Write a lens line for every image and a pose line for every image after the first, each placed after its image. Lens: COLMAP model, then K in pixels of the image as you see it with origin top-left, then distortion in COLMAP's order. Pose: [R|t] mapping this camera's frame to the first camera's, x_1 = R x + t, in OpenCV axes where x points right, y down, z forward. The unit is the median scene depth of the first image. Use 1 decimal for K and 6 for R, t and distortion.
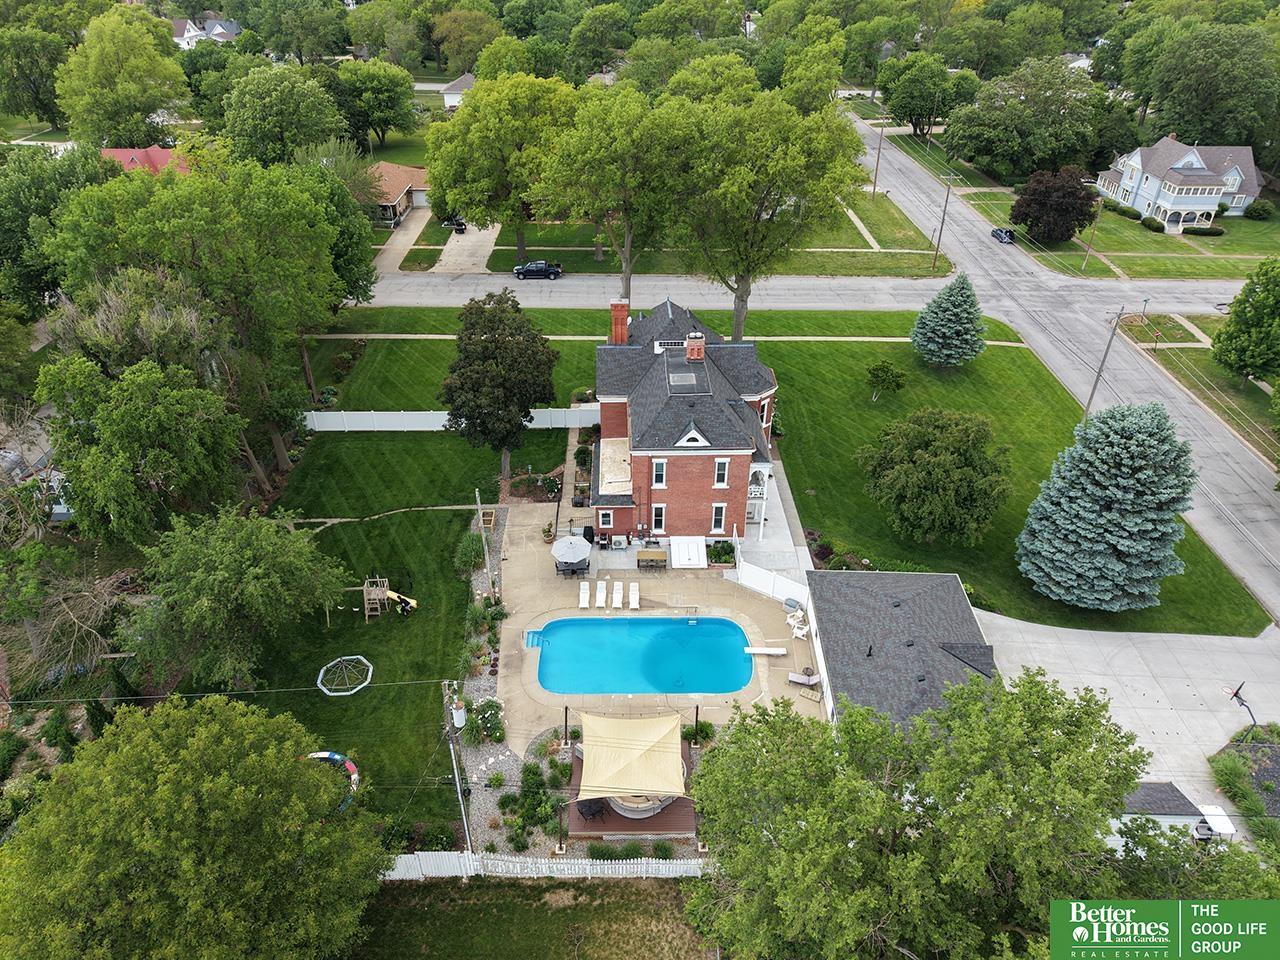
lens RADIAL K [[857.8, 0, 632.1], [0, 857.8, 483.3], [0, 0, 1]] dist [0.006854, -0.002522]
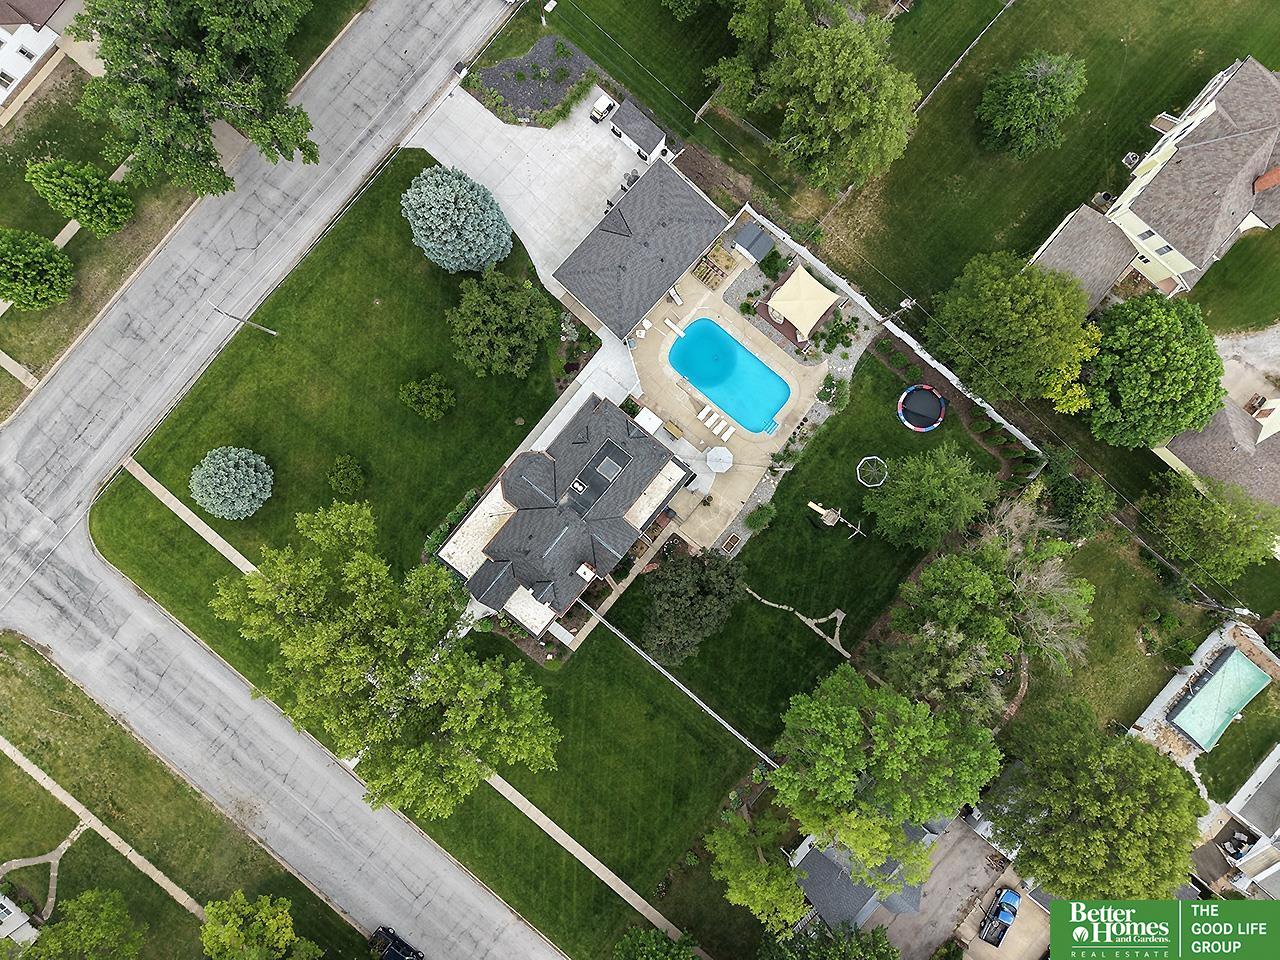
lens RADIAL K [[857.8, 0, 632.1], [0, 857.8, 483.3], [0, 0, 1]] dist [0.006854, -0.002522]
pose [[-0.759443, -0.650523, -0.008118, 0.031258], [0.353440, -0.423030, 0.834341, -1.255137], [-0.546192, 0.630766, 0.551188, 0.284301]]
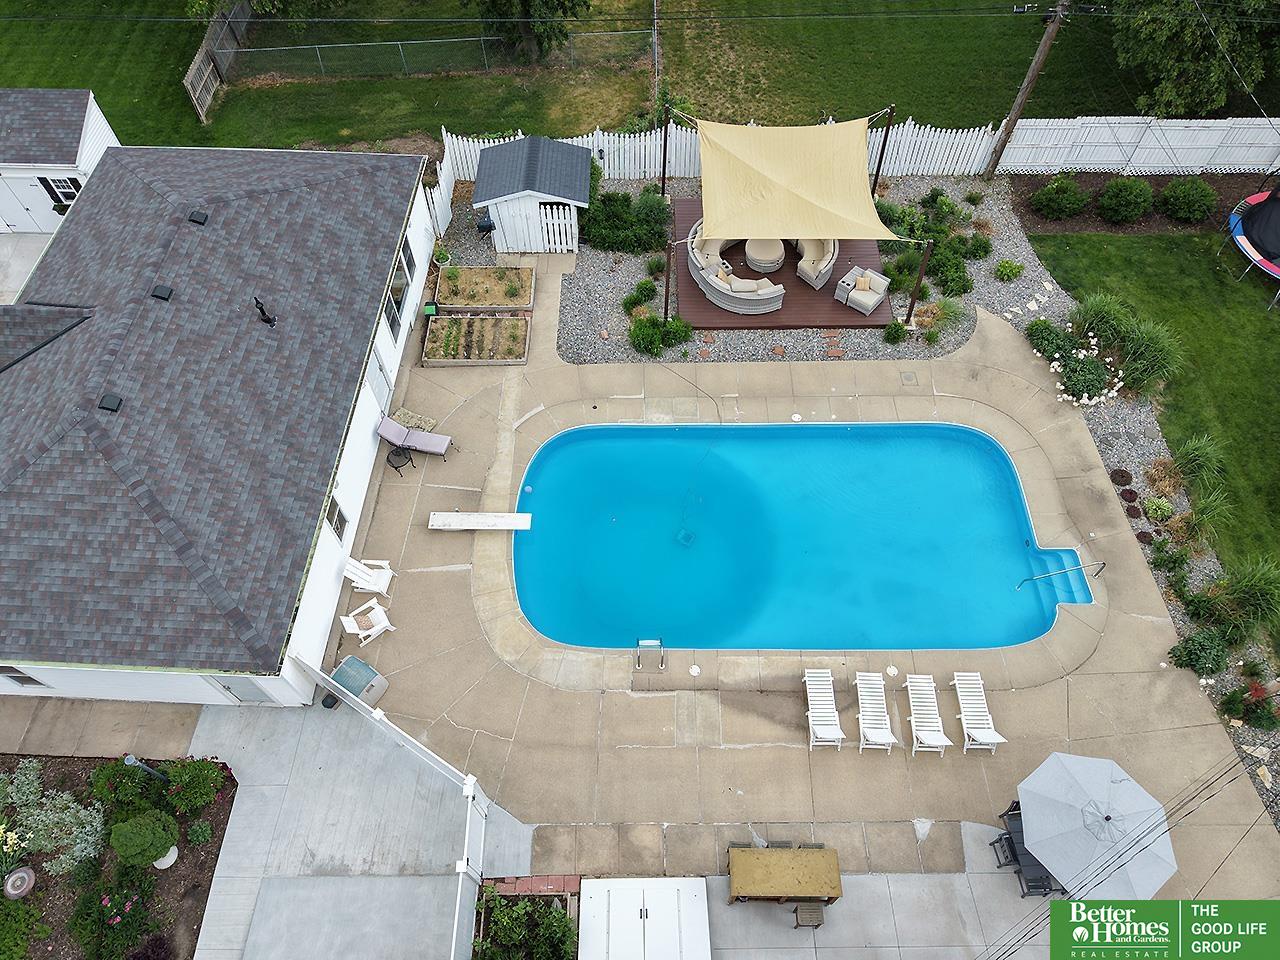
lens RADIAL K [[857.8, 0, 632.1], [0, 857.8, 483.3], [0, 0, 1]] dist [0.006854, -0.002522]
pose [[-0.999921, -0.006282, 0.010869, 0.072686], [0.010941, -0.011568, 0.999873, -0.194465], [-0.006155, 0.999913, 0.011636, 0.894586]]
